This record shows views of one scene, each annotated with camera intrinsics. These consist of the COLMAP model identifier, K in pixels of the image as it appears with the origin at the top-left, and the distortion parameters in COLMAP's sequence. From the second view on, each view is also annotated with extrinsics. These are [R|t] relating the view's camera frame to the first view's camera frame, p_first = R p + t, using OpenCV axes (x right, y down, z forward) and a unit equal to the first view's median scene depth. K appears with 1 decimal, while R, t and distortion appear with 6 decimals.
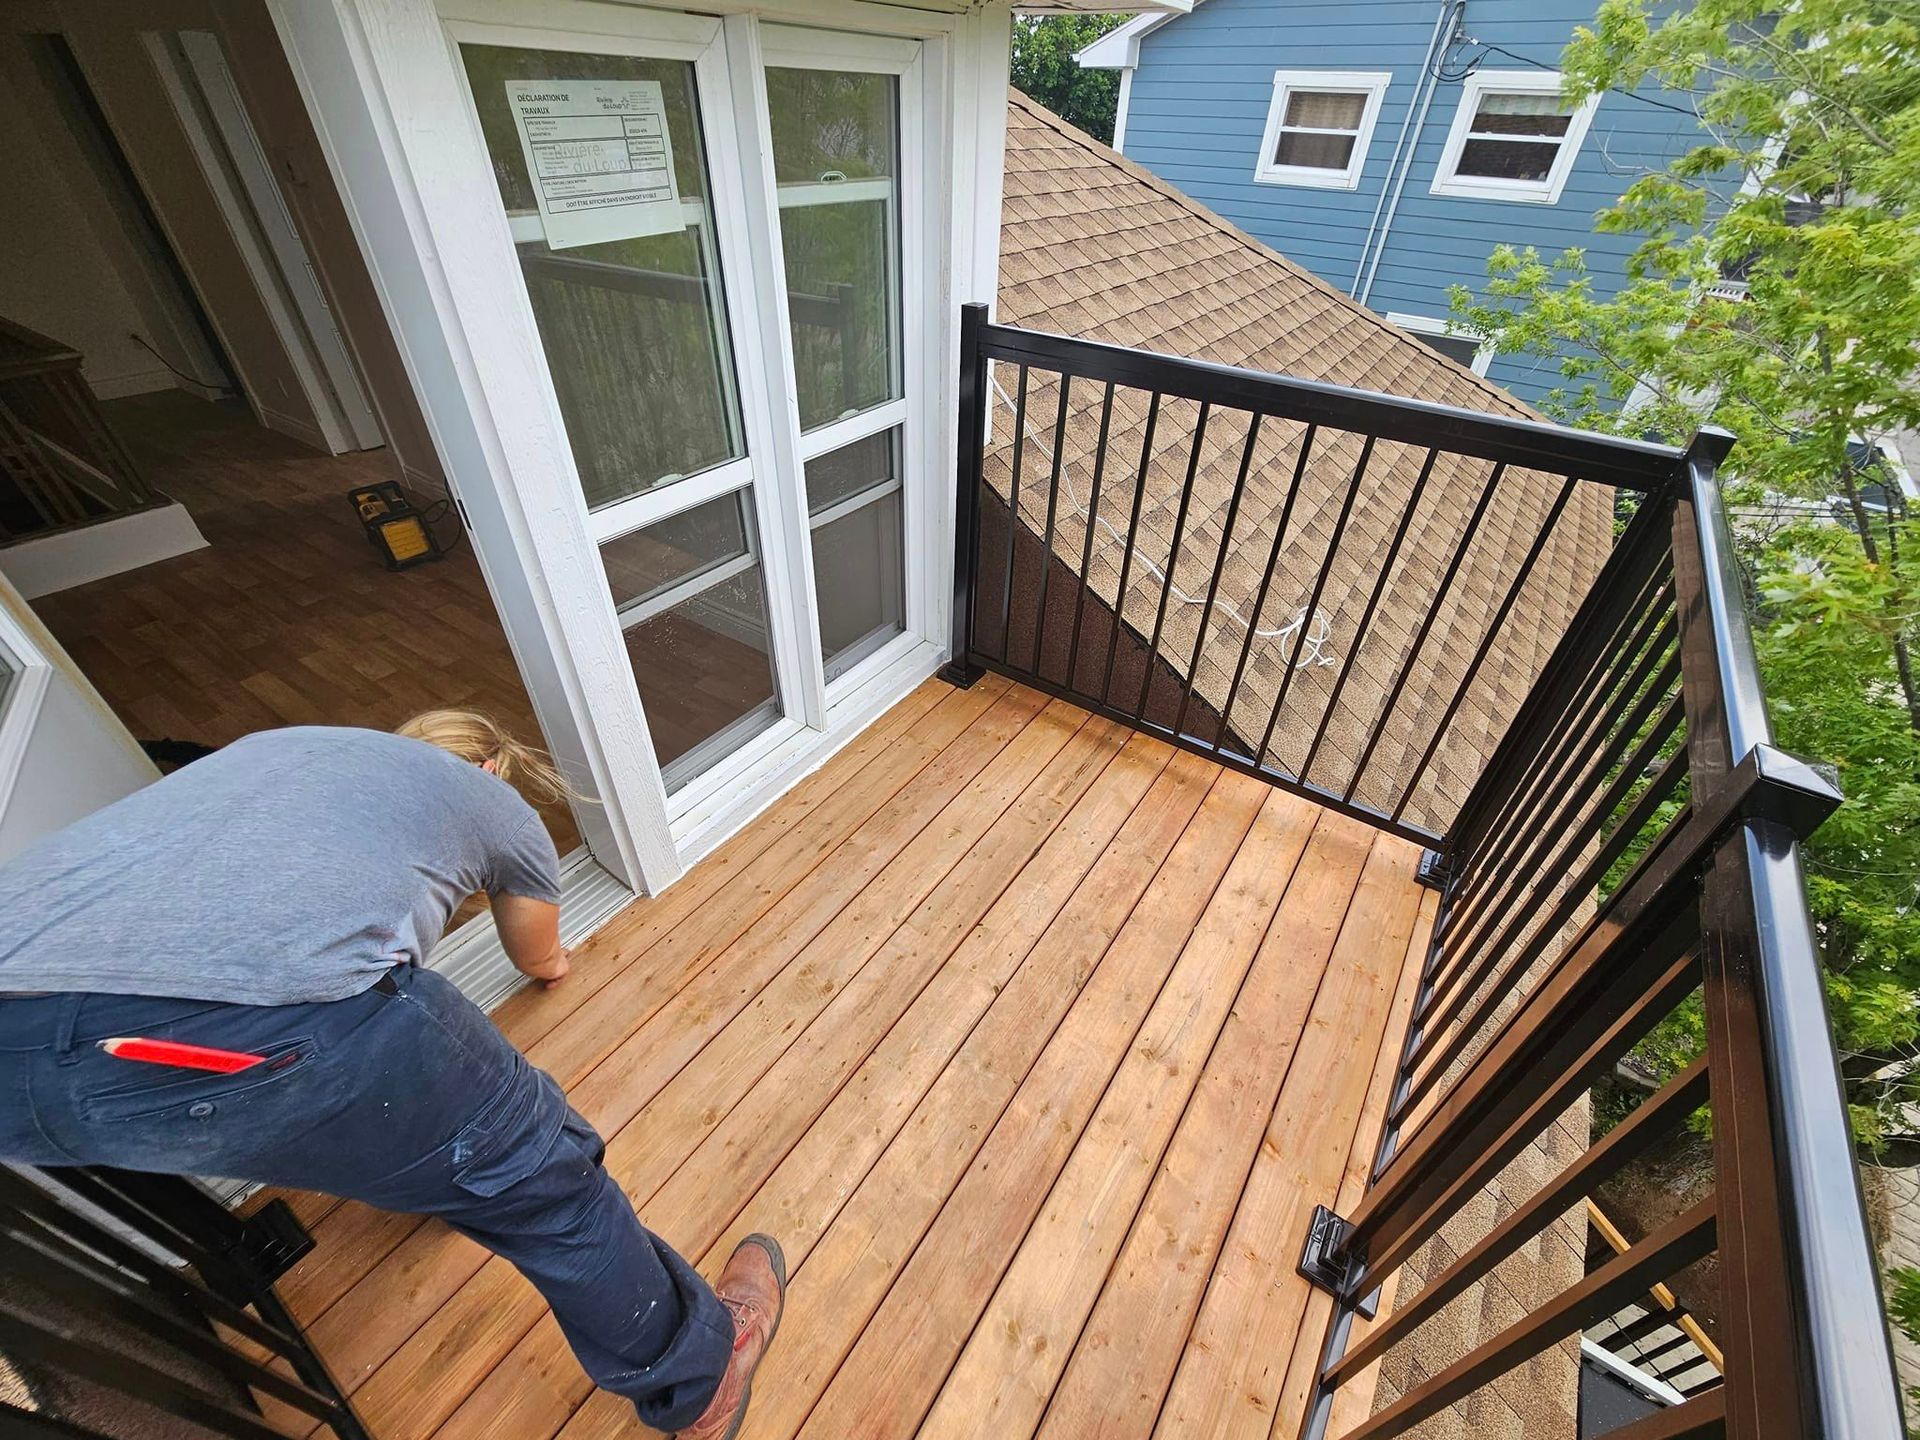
lens RADIAL K [[790.0, 0, 960.0], [0, 790.0, 720.0], [0, 0, 1]] dist [-0.000074, 0.000224]
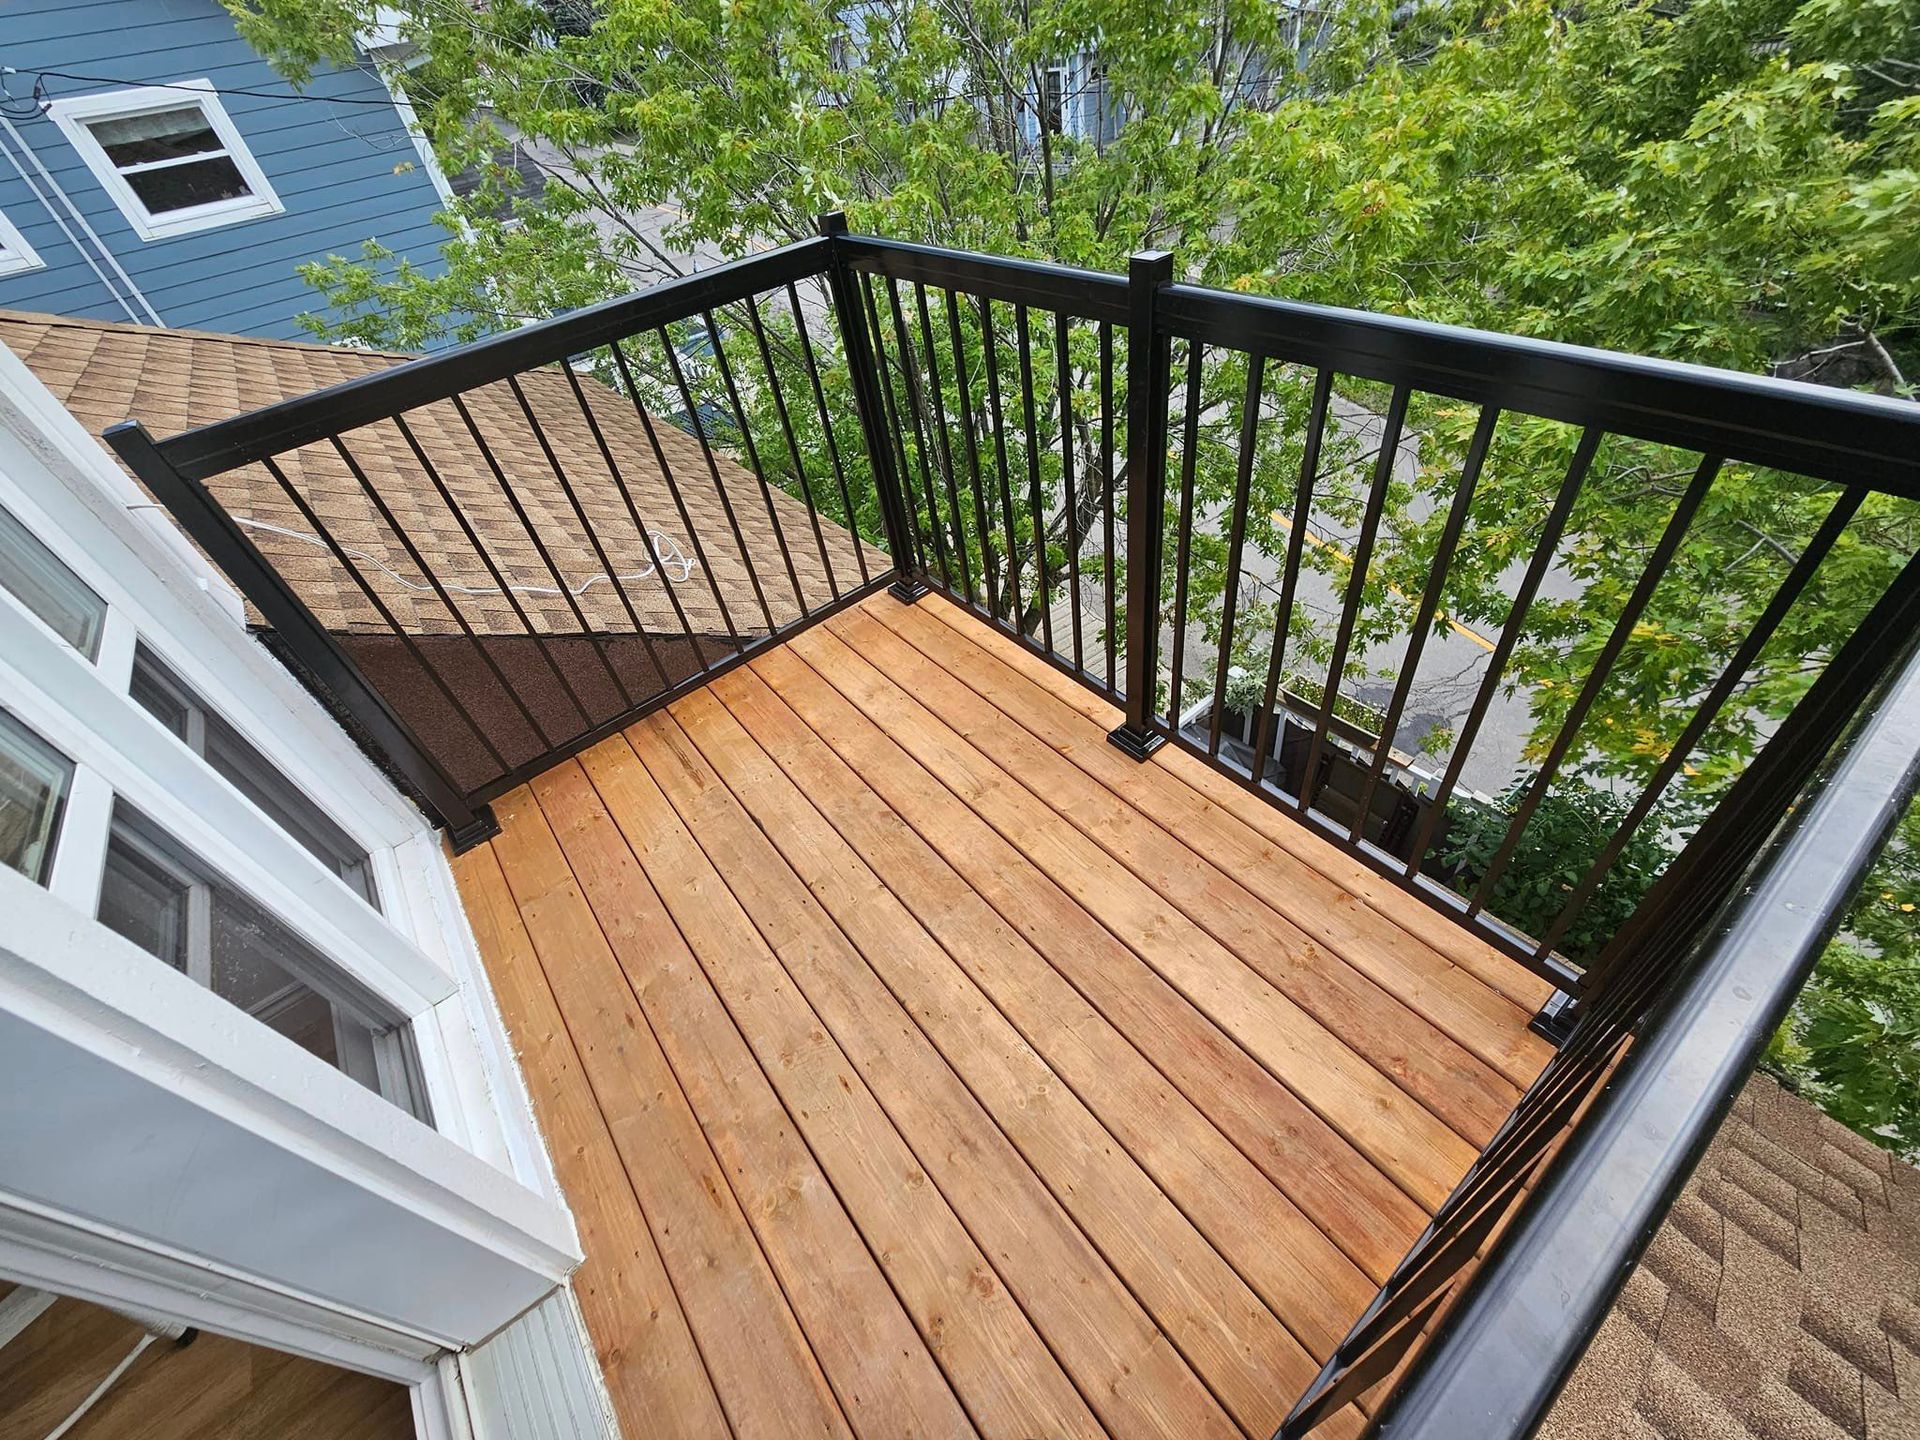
lens RADIAL K [[790.0, 0, 960.0], [0, 790.0, 720.0], [0, 0, 1]] dist [-0.000074, 0.000224]
pose [[0.285307, -0.697542, 0.657294, -0.376815], [0.702689, 0.618617, 0.351485, -0.076479], [-0.651789, 0.361592, 0.666651, 0.120743]]
